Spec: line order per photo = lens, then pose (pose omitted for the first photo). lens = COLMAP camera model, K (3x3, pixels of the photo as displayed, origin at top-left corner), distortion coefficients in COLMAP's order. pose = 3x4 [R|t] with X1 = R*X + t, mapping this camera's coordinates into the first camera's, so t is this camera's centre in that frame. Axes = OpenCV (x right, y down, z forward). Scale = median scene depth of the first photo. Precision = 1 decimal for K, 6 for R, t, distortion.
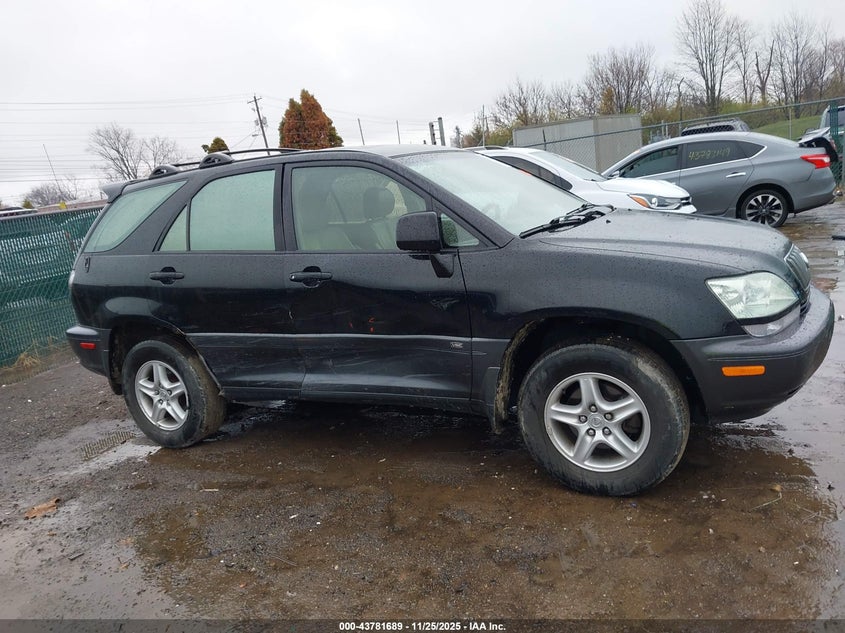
lens RADIAL K [[643.1, 0, 420.1], [0, 643.1, 315.5], [0, 0, 1]] dist [0.029240, -0.027387]
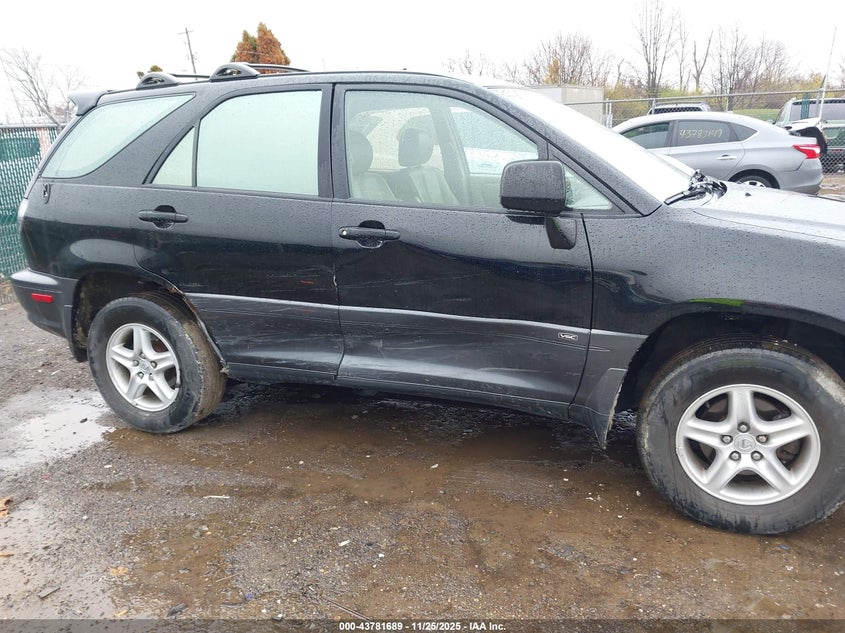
lens RADIAL K [[643.1, 0, 419.7], [0, 643.1, 315.2], [0, 0, 1]] dist [0.029240, -0.027387]
pose [[0.991031, 0.062933, 0.117889, -0.188468], [-0.069775, 0.996055, 0.054828, -0.008841], [-0.113974, -0.062562, 0.991512, 0.209213]]
